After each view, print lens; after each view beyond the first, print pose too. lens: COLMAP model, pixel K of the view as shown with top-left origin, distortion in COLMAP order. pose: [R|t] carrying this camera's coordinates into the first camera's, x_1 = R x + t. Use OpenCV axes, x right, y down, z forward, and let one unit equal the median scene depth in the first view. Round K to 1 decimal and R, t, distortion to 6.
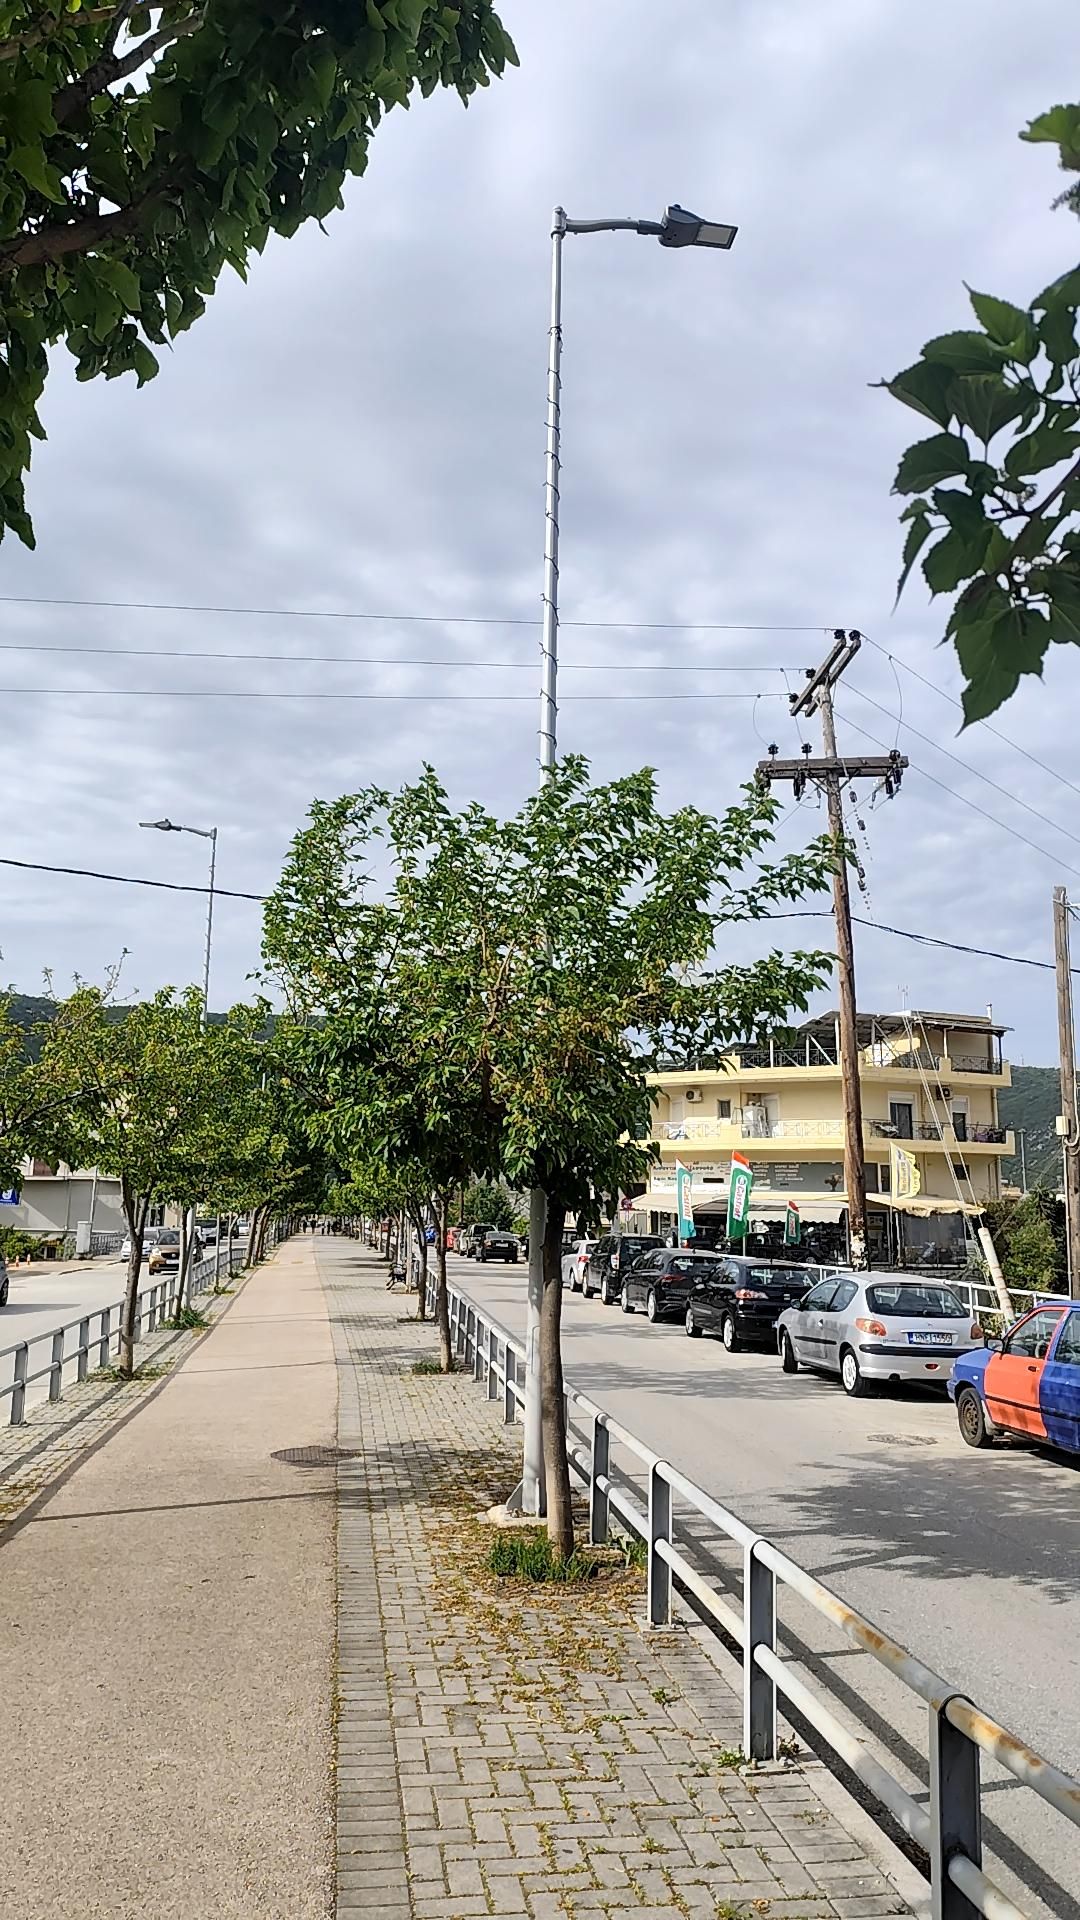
lens RADIAL K [[1299.1, 0, 544.3], [0, 1299.1, 953.6], [0, 0, 1]] dist [0.043746, -0.041534]
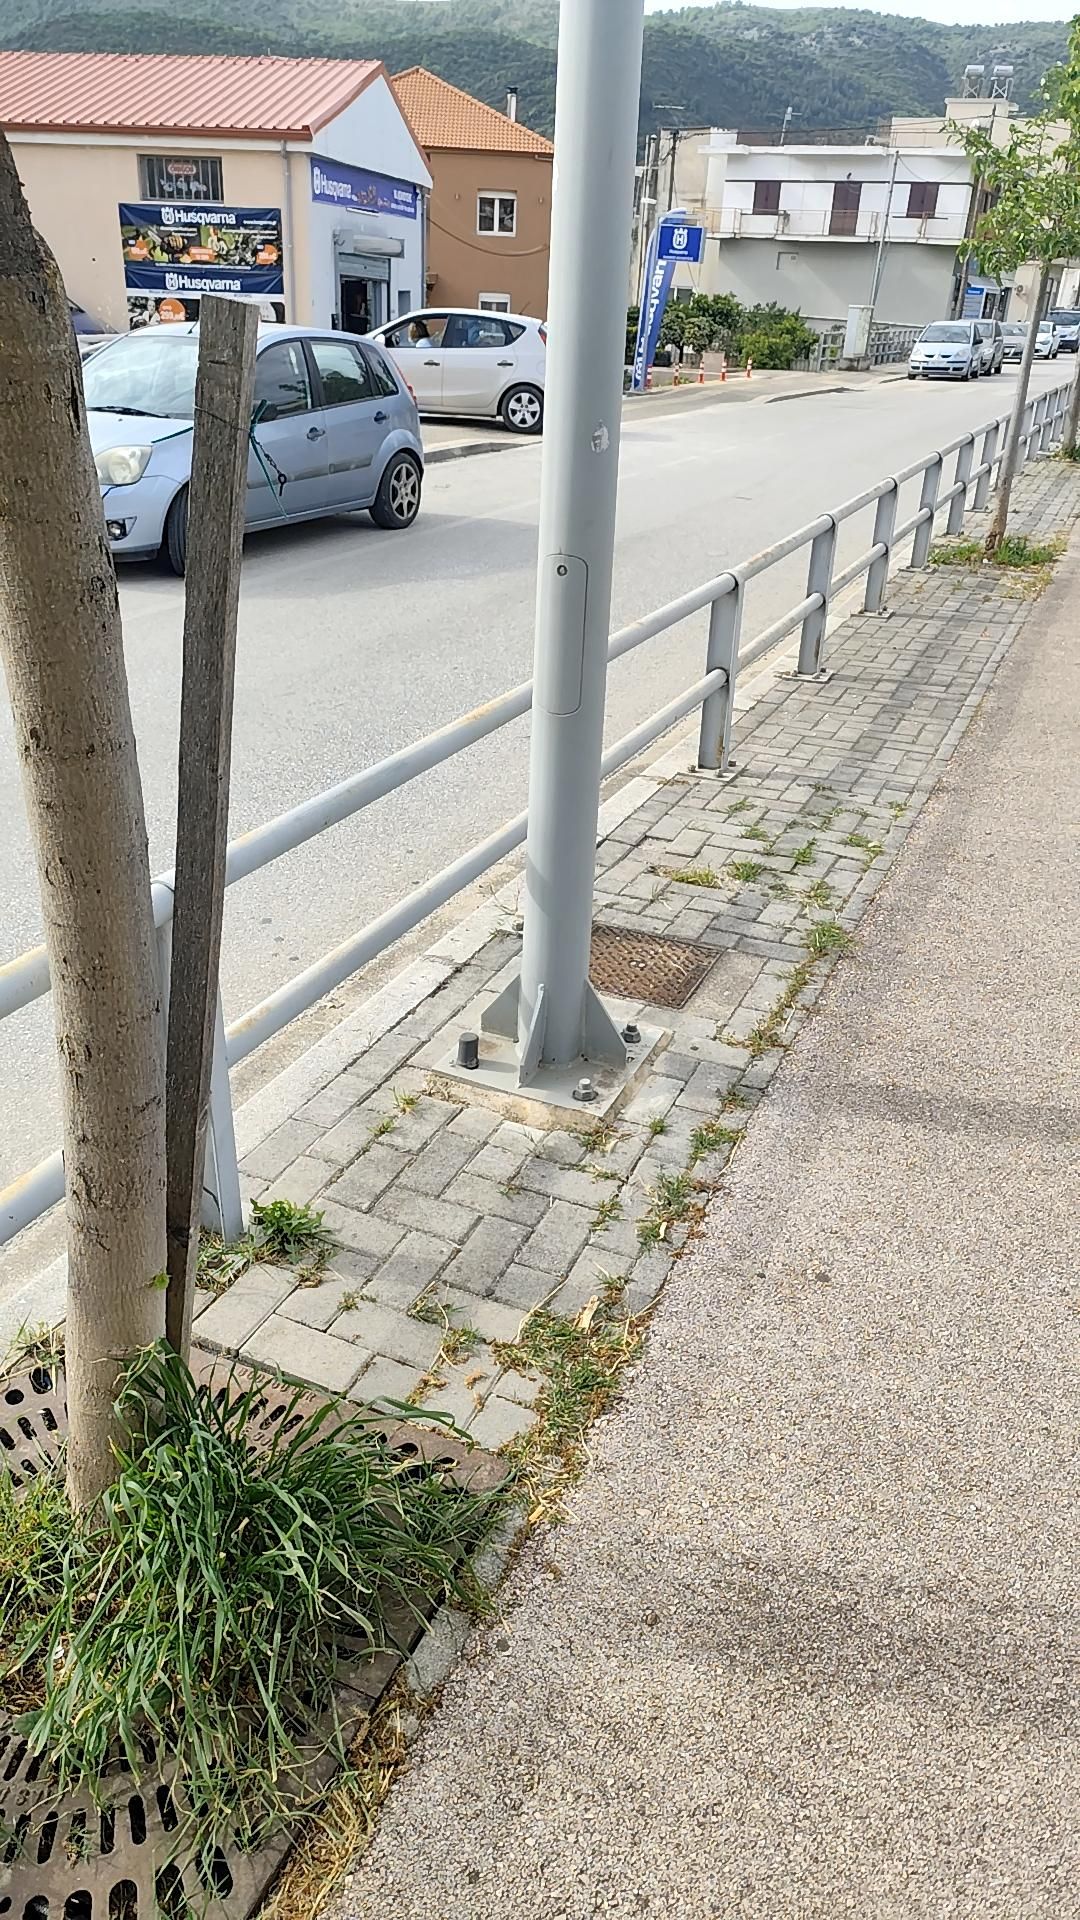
lens RADIAL K [[1299.1, 0, 544.3], [0, 1299.1, 953.6], [0, 0, 1]] dist [0.043746, -0.041534]
pose [[0.826259, 0.274766, -0.491731, -0.208262], [0.081646, 0.805325, 0.587185, 0.189677], [0.557341, -0.525315, 0.642973, 0.893871]]
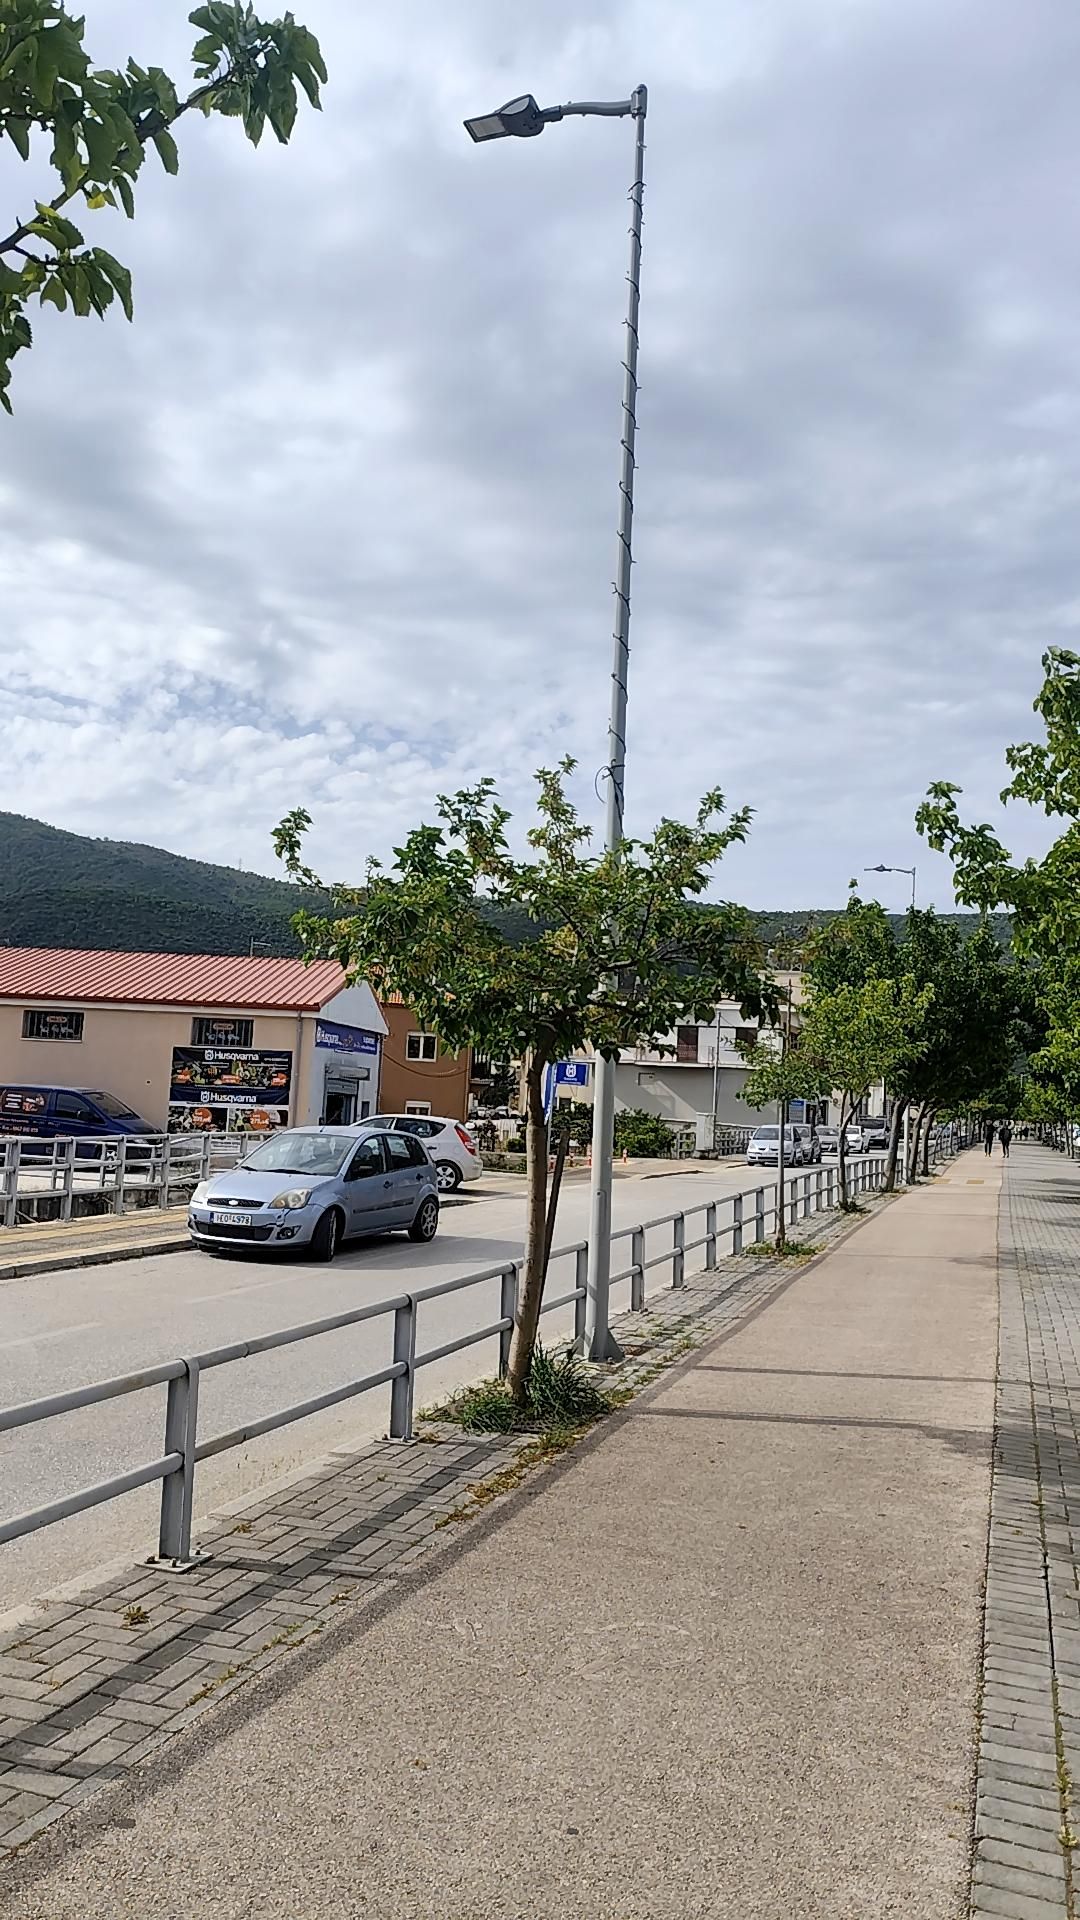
lens RADIAL K [[1294.0, 0, 540.4], [0, 1294.0, 989.4], [0, 0, 1]] dist [0.076487, -0.000037]
pose [[0.869159, -0.010280, -0.494426, -0.098004], [0.060152, 0.994558, 0.085063, 0.135401], [0.490861, -0.103674, 0.865048, 0.655874]]
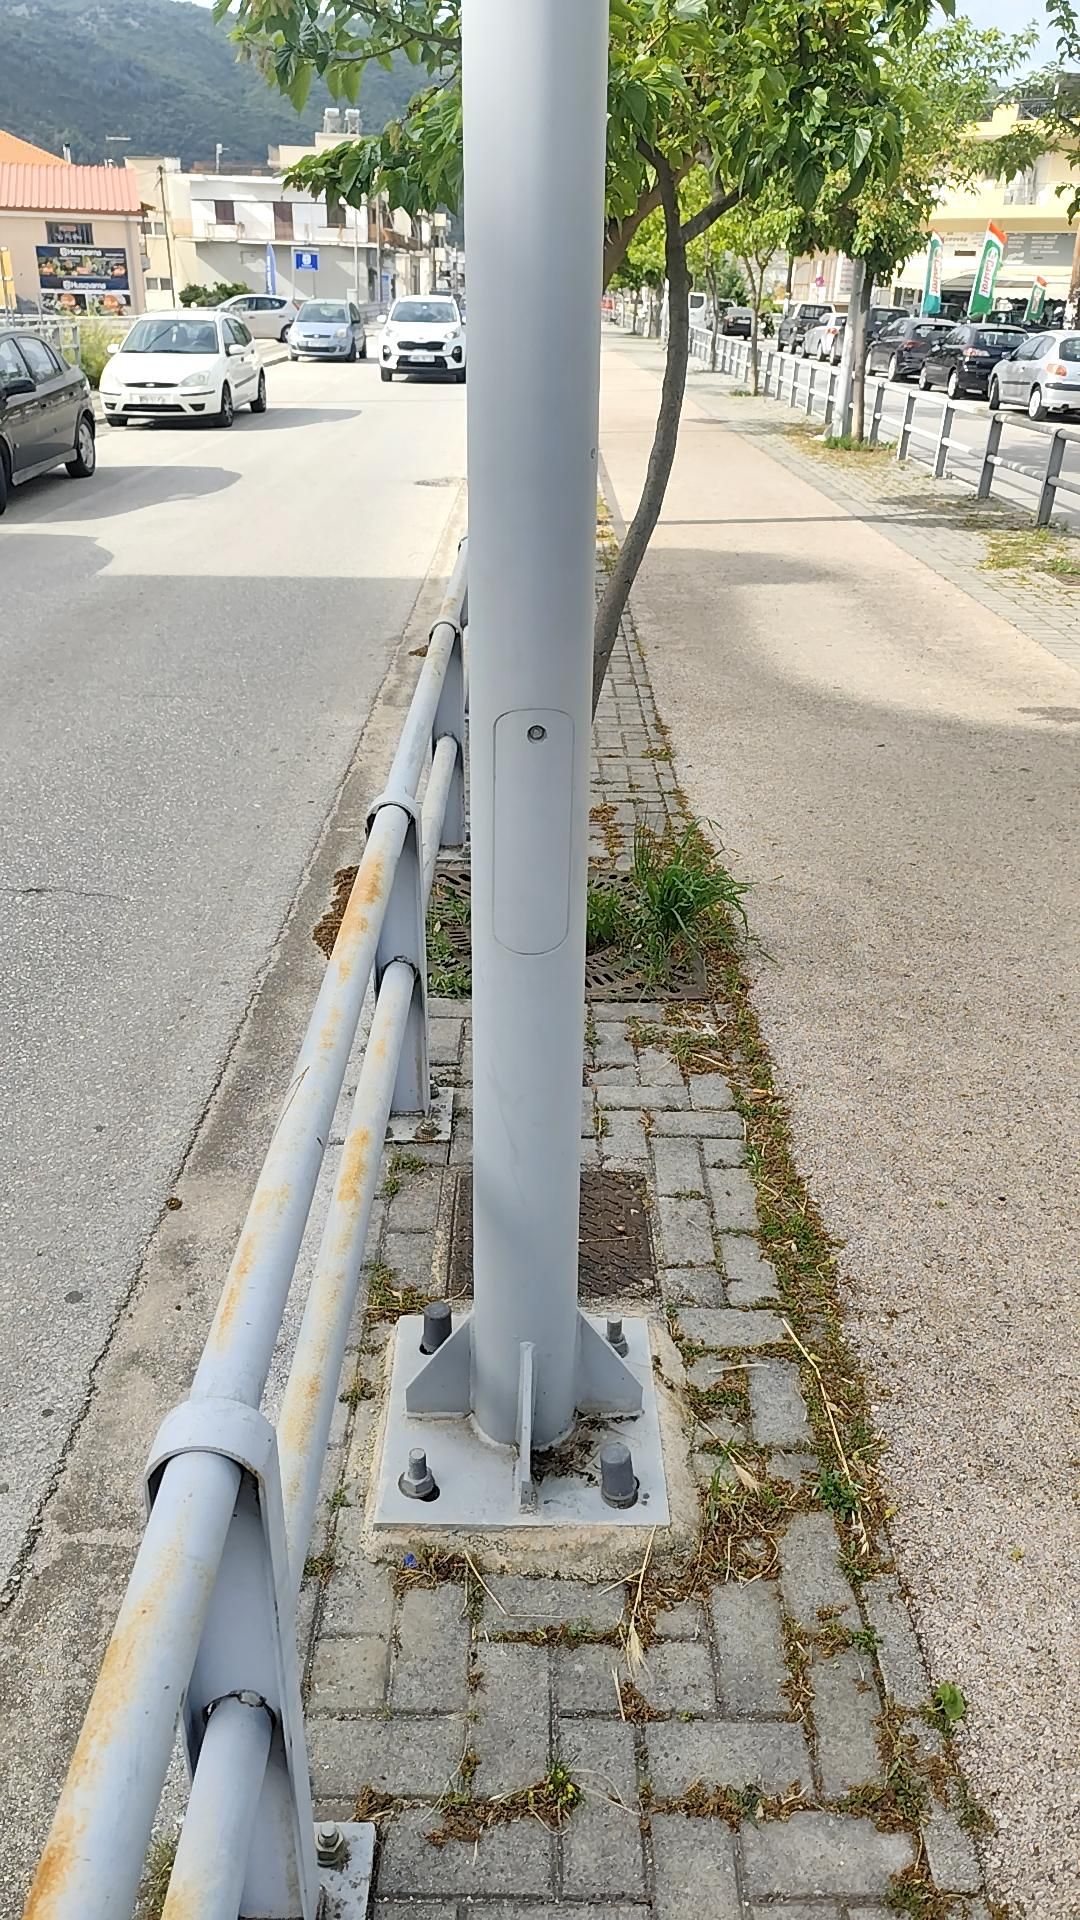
lens RADIAL K [[1310.4, 0, 540.0], [0, 1310.4, 960.0], [0, 0, 1]] dist [0.041432, -0.046834]
pose [[0.988708, 0.078526, -0.127631, -0.047639], [0.017072, 0.787139, 0.616539, -0.069780], [0.148878, -0.611756, 0.776910, -0.393842]]
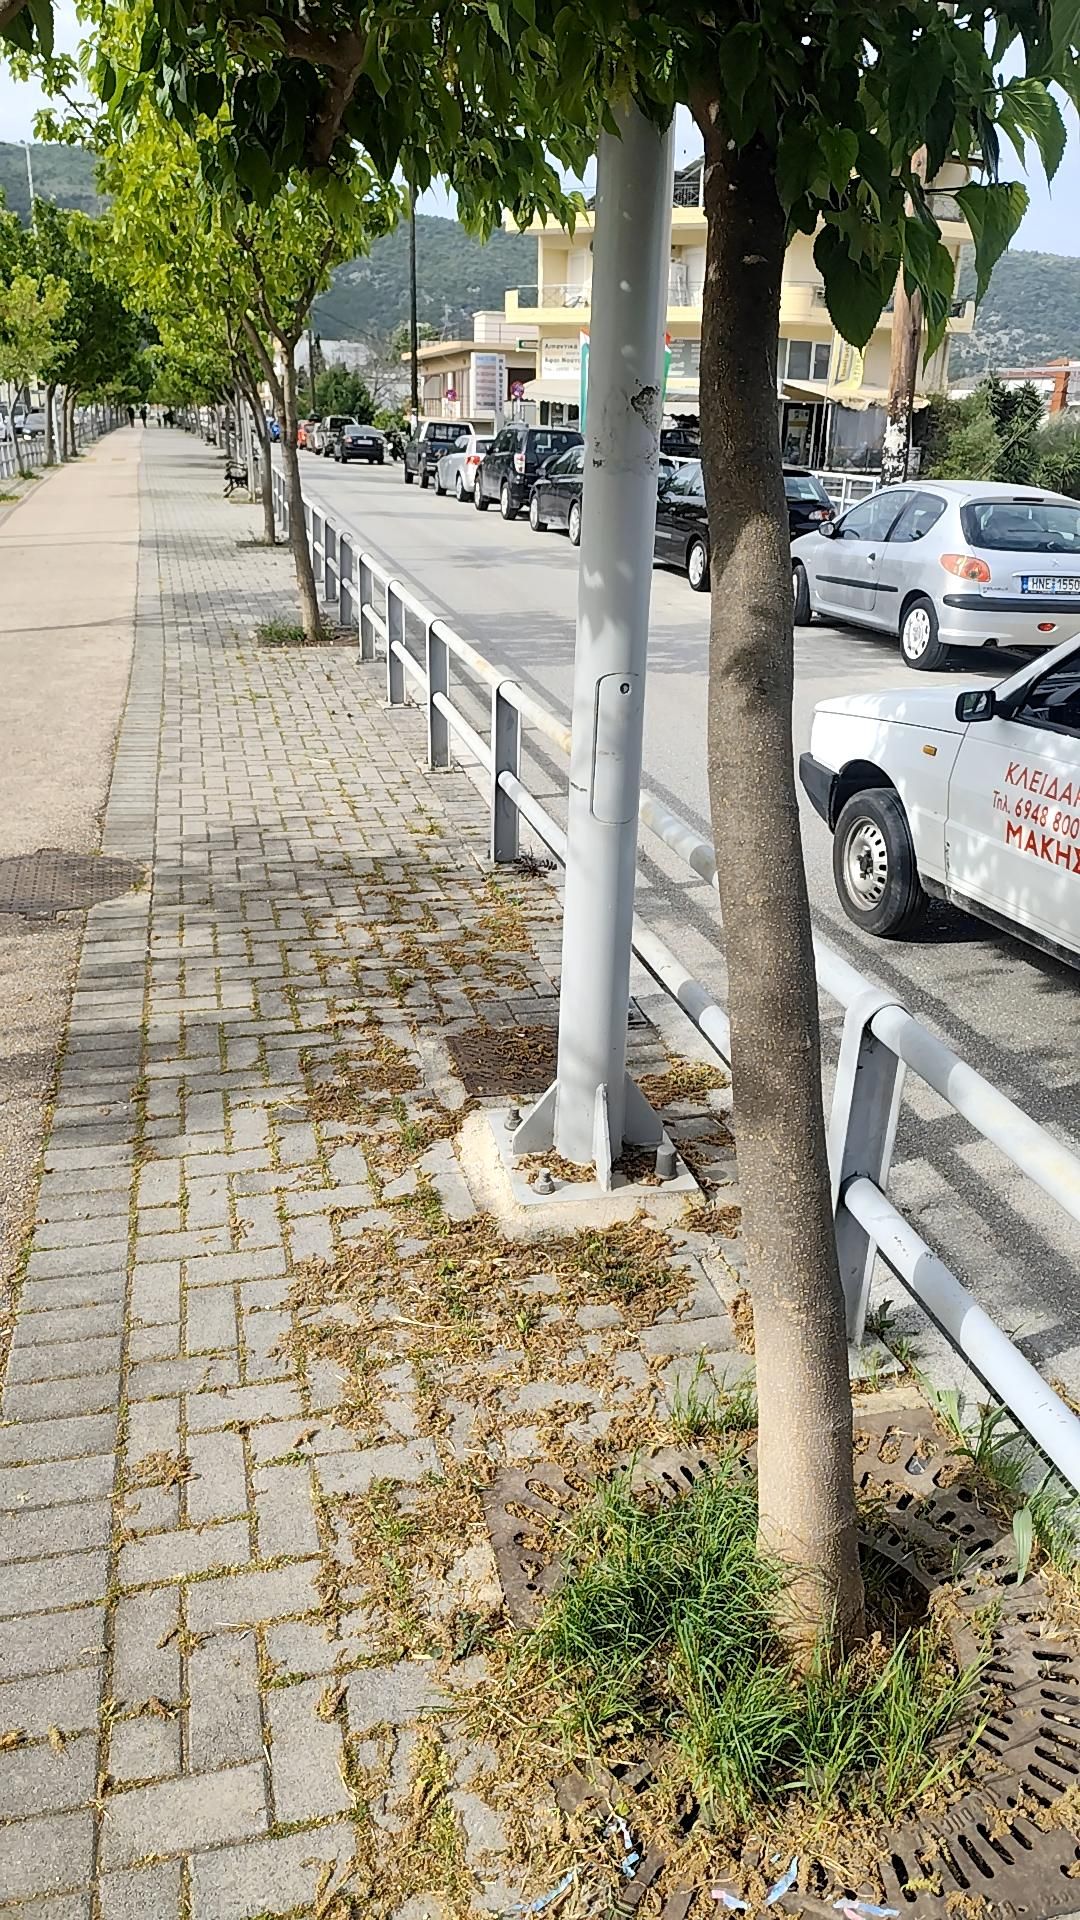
lens RADIAL K [[1310.4, 0, 540.0], [0, 1310.4, 960.0], [0, 0, 1]] dist [0.041432, -0.046834]
pose [[0.995380, -0.025624, 0.092534, -0.018243], [-0.030417, 0.829946, 0.557015, 0.058656], [-0.091071, -0.557256, 0.825332, 0.244050]]
